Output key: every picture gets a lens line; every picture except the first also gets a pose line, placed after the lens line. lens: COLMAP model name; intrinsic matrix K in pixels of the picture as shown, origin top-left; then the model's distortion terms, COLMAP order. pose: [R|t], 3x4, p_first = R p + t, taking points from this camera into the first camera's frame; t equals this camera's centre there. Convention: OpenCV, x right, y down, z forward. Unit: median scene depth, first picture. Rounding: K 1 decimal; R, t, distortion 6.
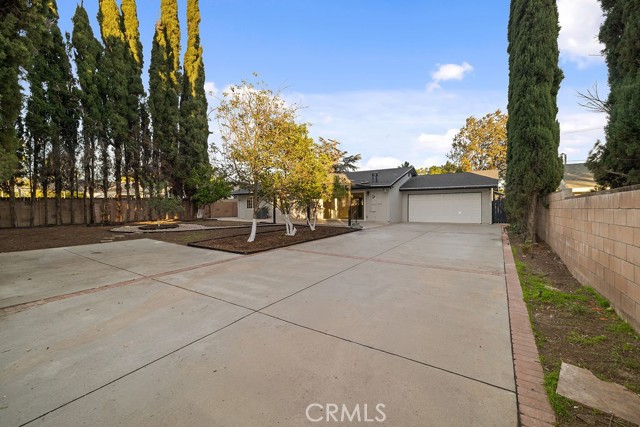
lens RADIAL K [[261.0, 0, 320.0], [0, 261.0, 213.5], [0, 0, 1]] dist [-0.000386, 0.000081]
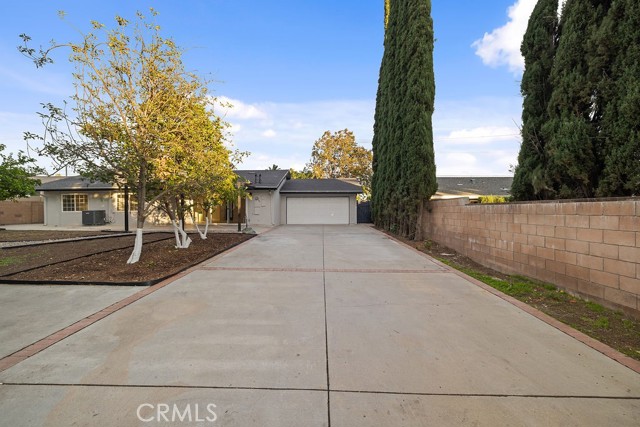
lens RADIAL K [[261.0, 0, 320.0], [0, 261.0, 213.5], [0, 0, 1]] dist [-0.000386, 0.000081]
pose [[0.851564, -0.005546, 0.524221, -0.164620], [0.009055, 0.999950, -0.004131, -0.008209], [-0.524172, 0.008265, 0.851572, 0.143731]]
